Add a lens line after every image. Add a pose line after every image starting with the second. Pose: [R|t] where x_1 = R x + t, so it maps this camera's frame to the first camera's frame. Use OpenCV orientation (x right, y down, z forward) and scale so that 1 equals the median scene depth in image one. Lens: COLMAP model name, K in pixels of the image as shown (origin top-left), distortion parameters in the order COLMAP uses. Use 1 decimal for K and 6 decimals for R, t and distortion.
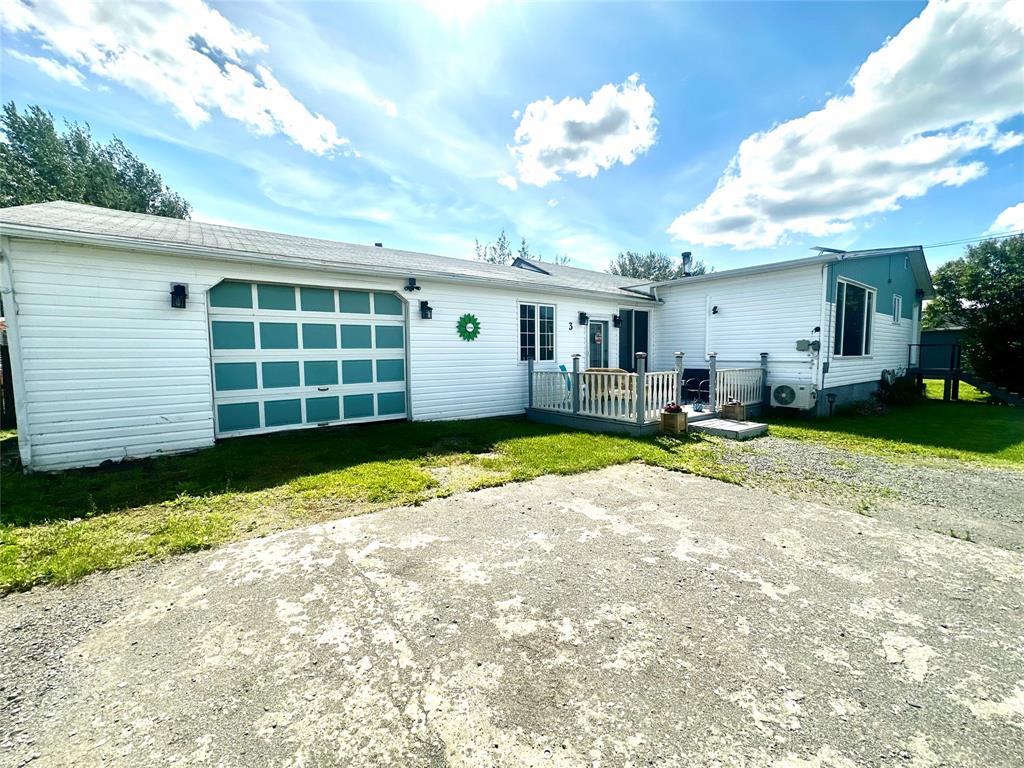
lens RADIAL K [[408.2, 0, 512.0], [0, 408.2, 384.0], [0, 0, 1]] dist [-0.006784, 0.002028]
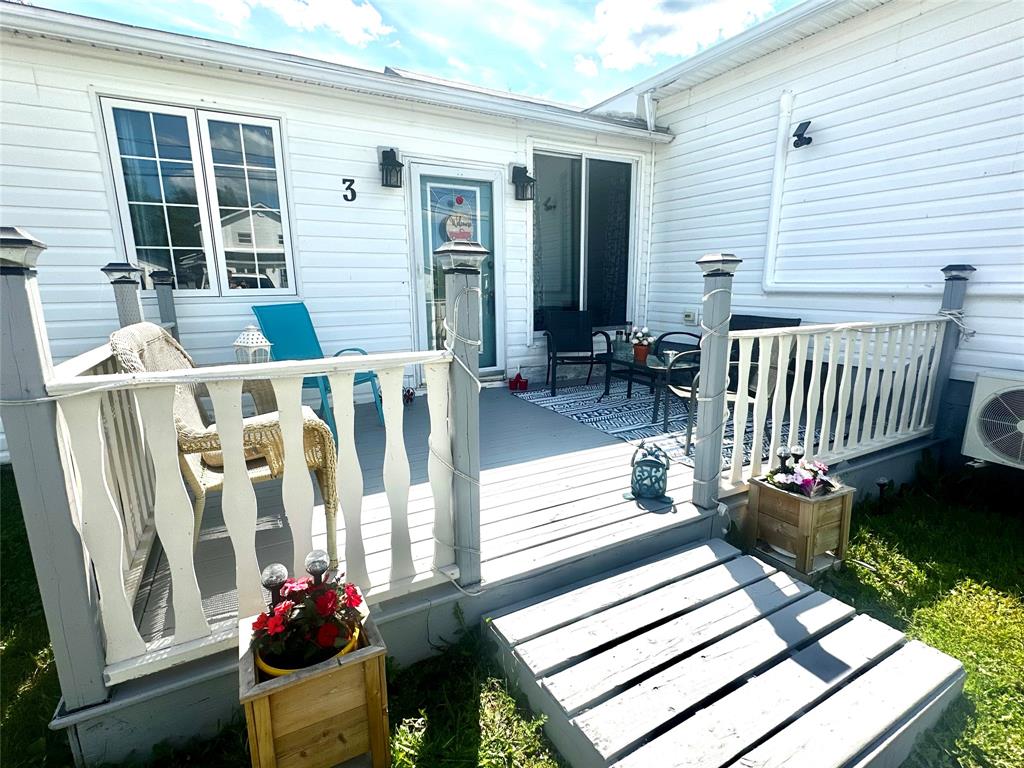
lens RADIAL K [[482.3, 0, 512.0], [0, 482.3, 384.0], [0, 0, 1]] dist [-0.001840, -0.000222]
pose [[0.989228, 0.032424, -0.142746, 0.378887], [-0.012895, 0.990671, 0.135665, -0.037135], [0.145813, -0.132363, 0.980418, 0.644521]]
